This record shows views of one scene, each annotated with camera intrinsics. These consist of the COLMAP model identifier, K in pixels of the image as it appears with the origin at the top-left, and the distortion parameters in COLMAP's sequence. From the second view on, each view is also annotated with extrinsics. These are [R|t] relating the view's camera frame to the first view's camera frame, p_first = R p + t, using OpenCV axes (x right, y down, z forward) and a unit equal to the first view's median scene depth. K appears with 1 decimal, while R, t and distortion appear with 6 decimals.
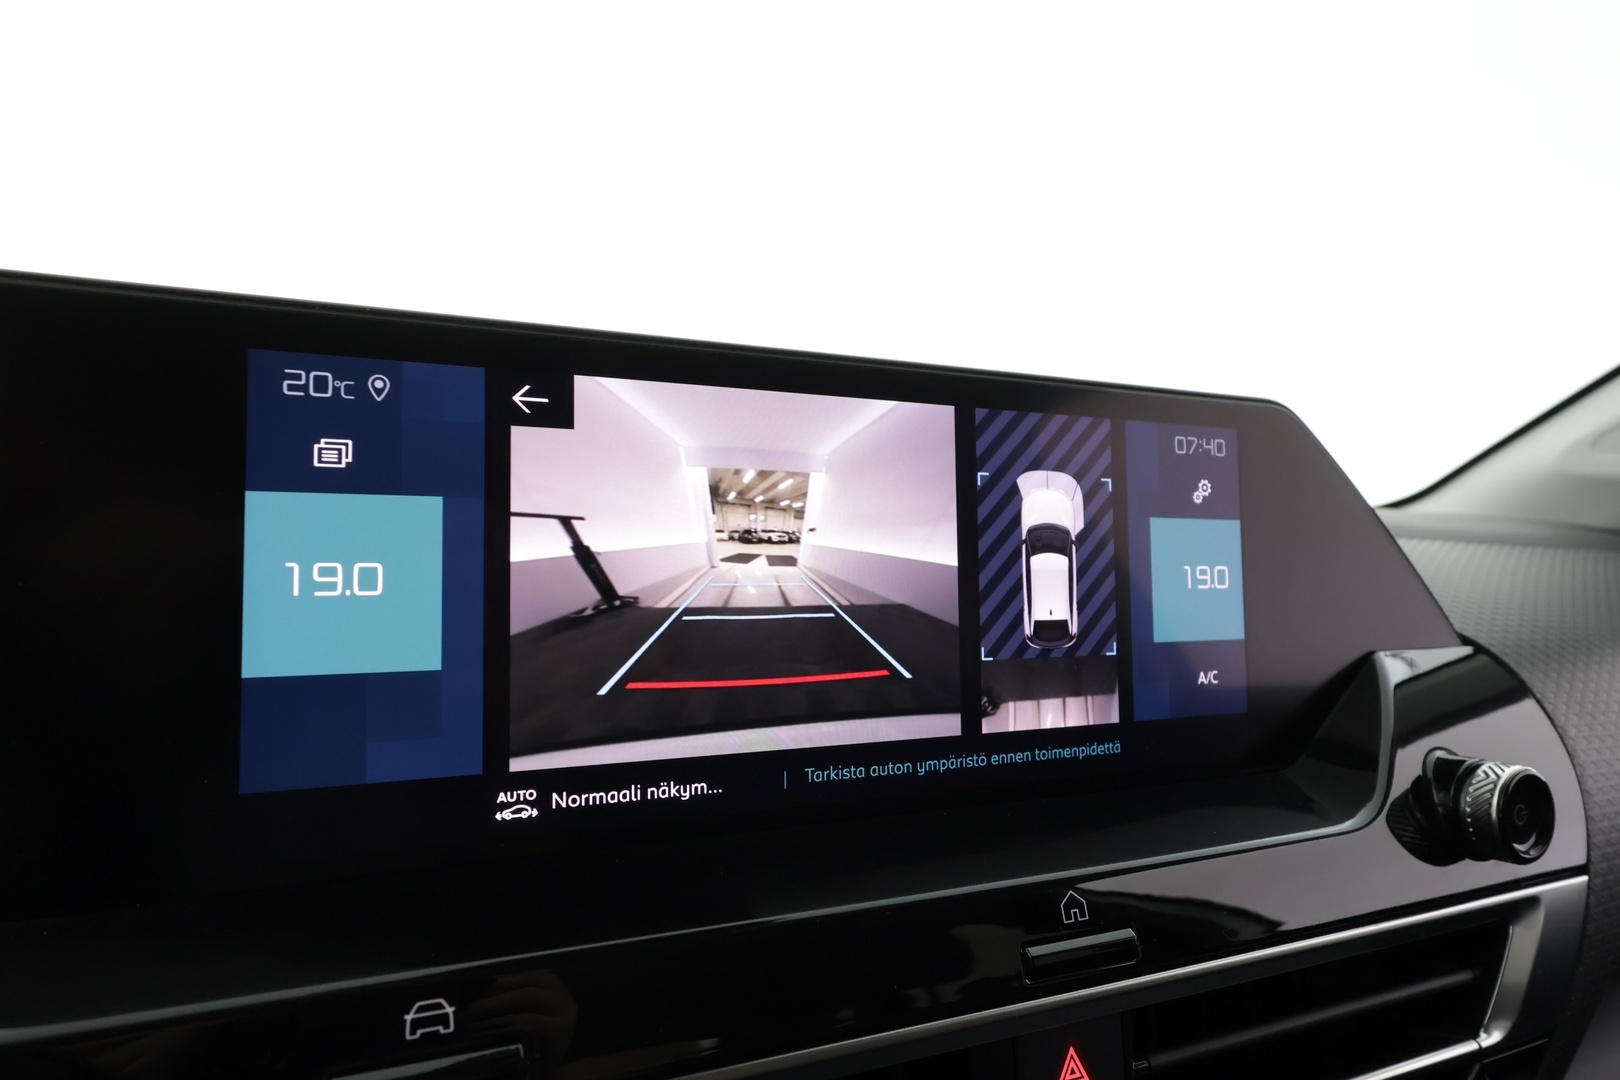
lens RADIAL K [[1024.2, 0, 810.0], [0, 1024.2, 540.0], [0, 0, 1]] dist [0.004684, 0.000696]
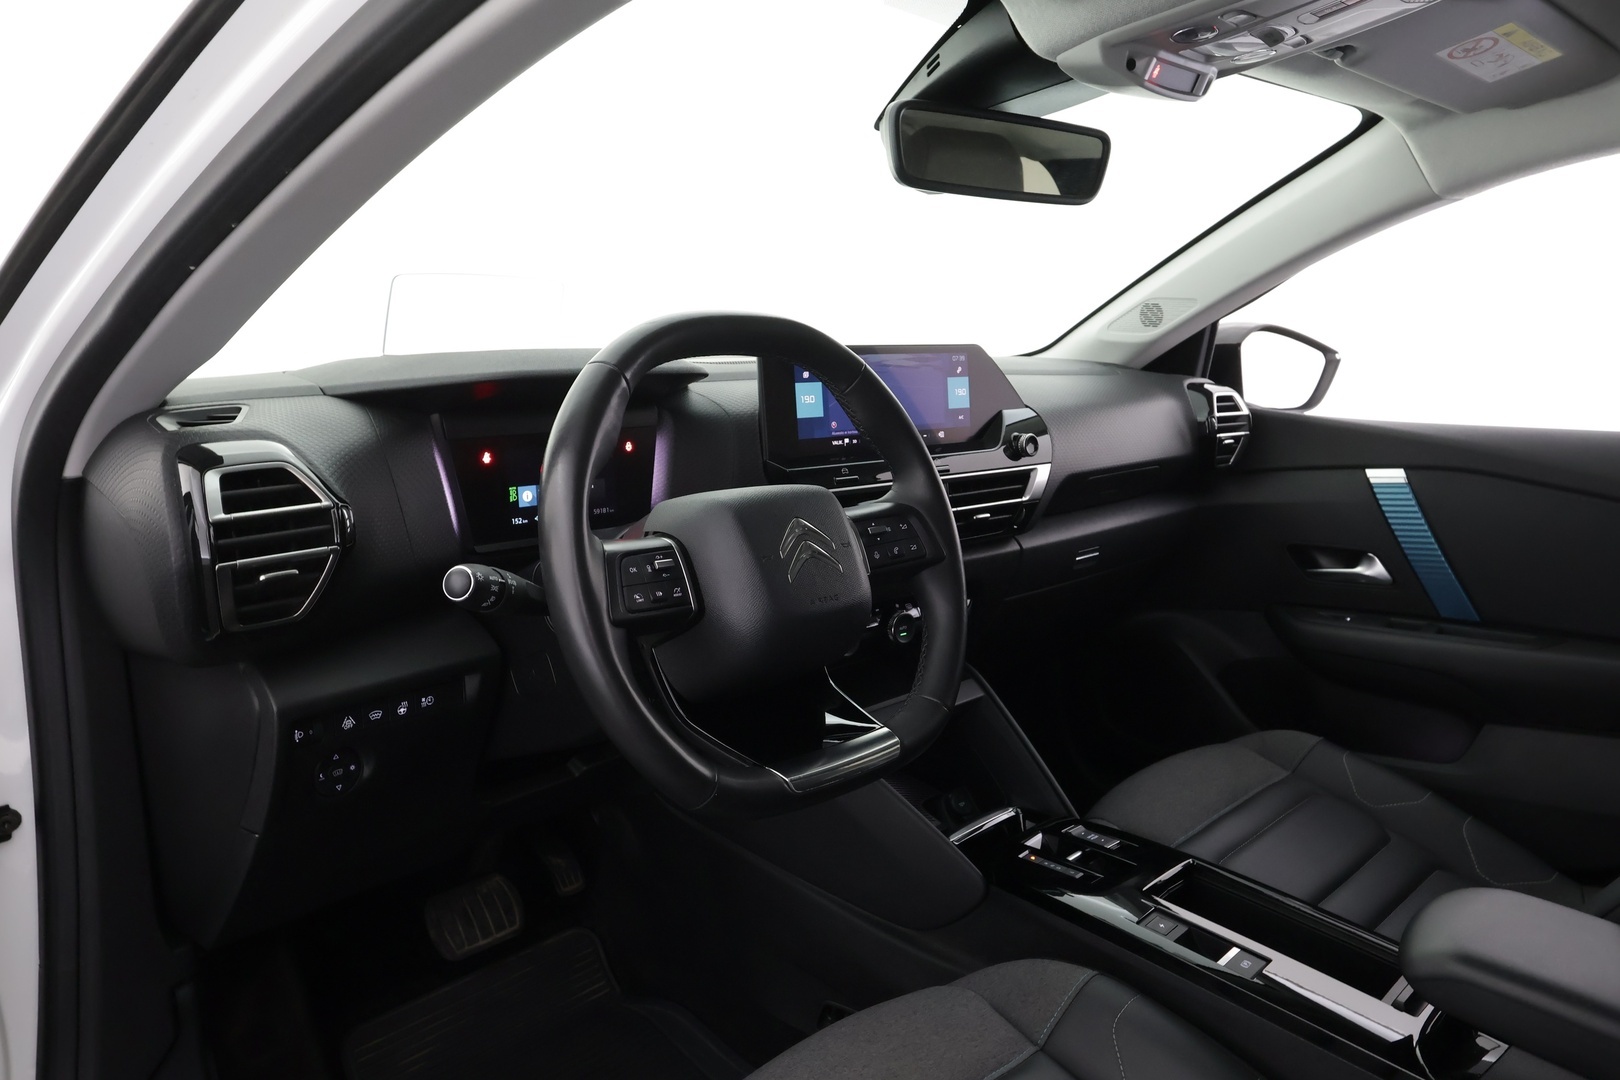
lens RADIAL K [[1106.0, 0, 810.0], [0, 1106.0, 540.0], [0, 0, 1]] dist [0.000087, 0.000855]
pose [[0.966329, -0.072957, 0.246749, -1.278677], [0.032180, 0.985698, 0.165420, -0.127049], [-0.255289, -0.151910, 0.954857, -3.036390]]
